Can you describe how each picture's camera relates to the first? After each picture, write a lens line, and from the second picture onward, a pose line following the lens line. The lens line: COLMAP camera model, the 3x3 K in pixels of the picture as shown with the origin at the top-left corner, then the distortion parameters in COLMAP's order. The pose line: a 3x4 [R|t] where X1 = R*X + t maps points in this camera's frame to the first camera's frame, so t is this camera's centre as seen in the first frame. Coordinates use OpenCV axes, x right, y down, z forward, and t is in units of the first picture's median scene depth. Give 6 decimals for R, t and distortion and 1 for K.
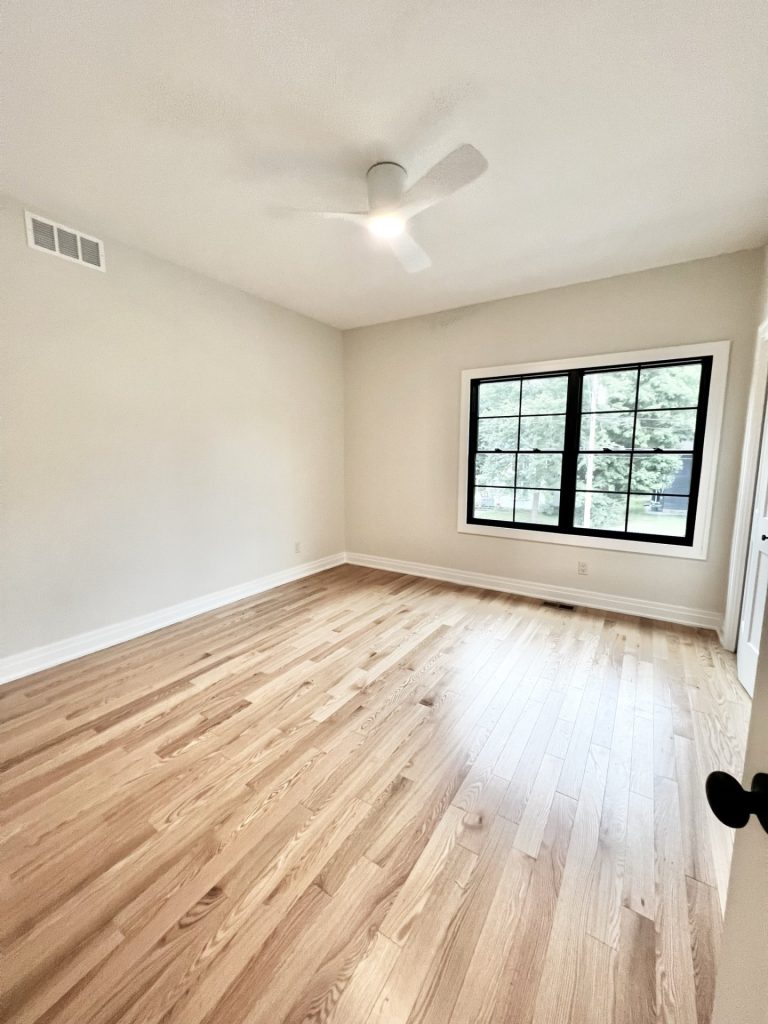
lens RADIAL K [[408.0, 0, 385.0], [0, 408.0, 508.5], [0, 0, 1]] dist [-0.001208, -0.000010]
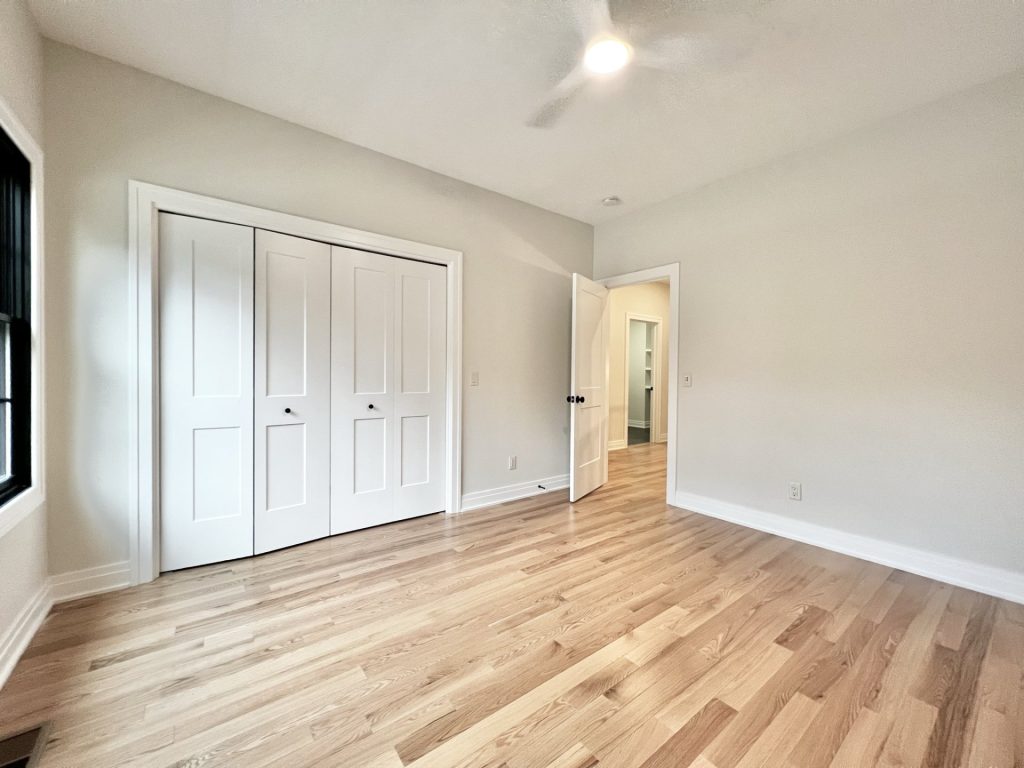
lens RADIAL K [[408.0, 0, 509.5], [0, 408.0, 381.0], [0, 0, 1]] dist [-0.001208, -0.000010]
pose [[-0.940519, -0.017637, 0.339282, -0.103303], [0.031840, 0.989680, 0.139710, -0.166785], [-0.338245, 0.142203, -0.930252, 1.950005]]
